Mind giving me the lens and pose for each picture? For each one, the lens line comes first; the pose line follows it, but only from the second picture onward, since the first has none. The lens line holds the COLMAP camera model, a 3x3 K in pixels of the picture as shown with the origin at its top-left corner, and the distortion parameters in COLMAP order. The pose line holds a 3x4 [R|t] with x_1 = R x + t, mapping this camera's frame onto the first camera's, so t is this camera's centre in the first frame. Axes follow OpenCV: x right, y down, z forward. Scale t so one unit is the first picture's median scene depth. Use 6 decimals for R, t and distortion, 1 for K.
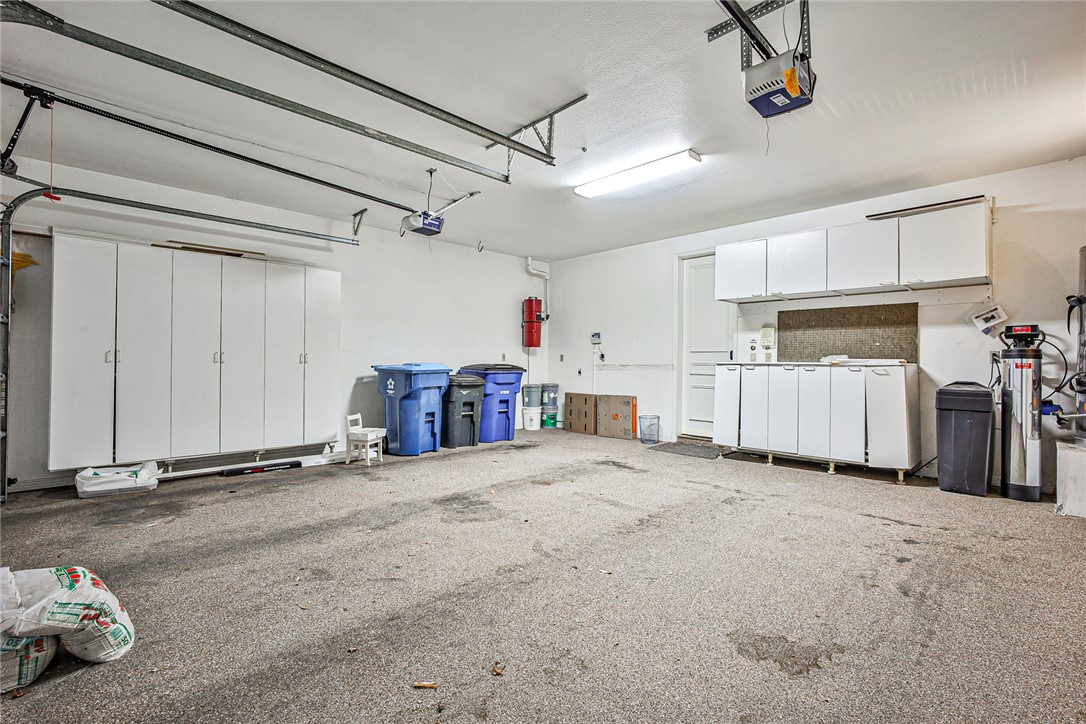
lens RADIAL K [[483.9, 0, 540.2], [0, 483.9, 359.4], [0, 0, 1]] dist [-0.036420, 0.015531]
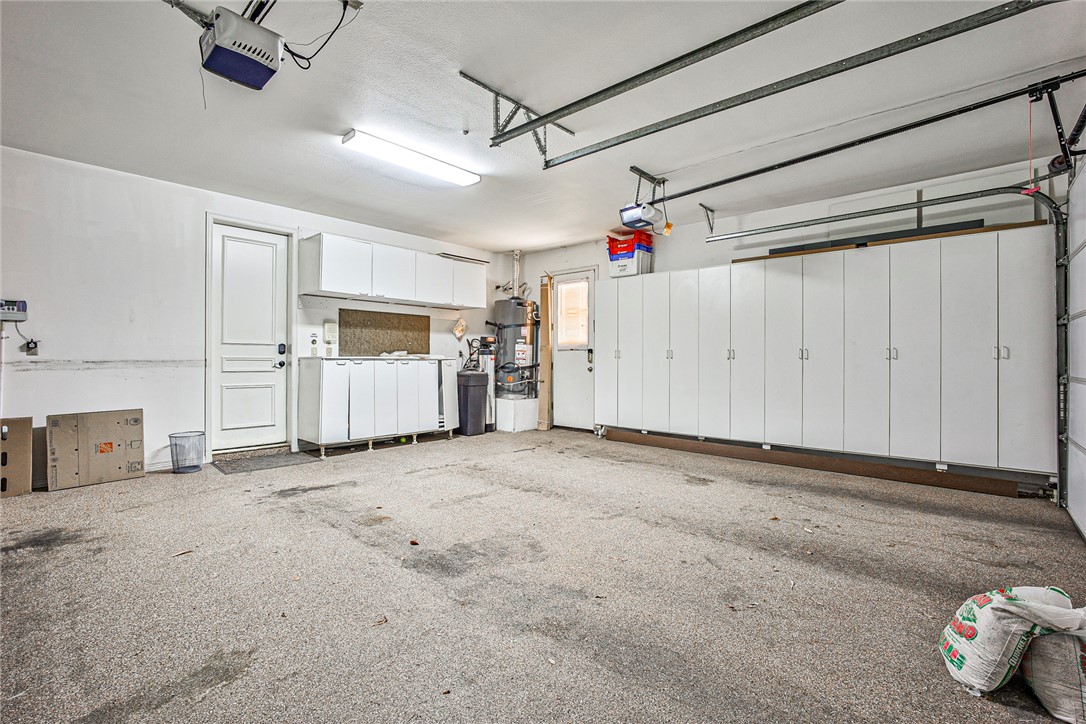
lens RADIAL K [[483.9, 0, 540.2], [0, 483.9, 359.4], [0, 0, 1]] dist [-0.036420, 0.015531]
pose [[-0.070807, -0.007902, 0.997459, -0.777054], [-0.010272, 0.999921, 0.007193, -0.000579], [-0.997437, -0.009736, -0.070883, 0.833869]]
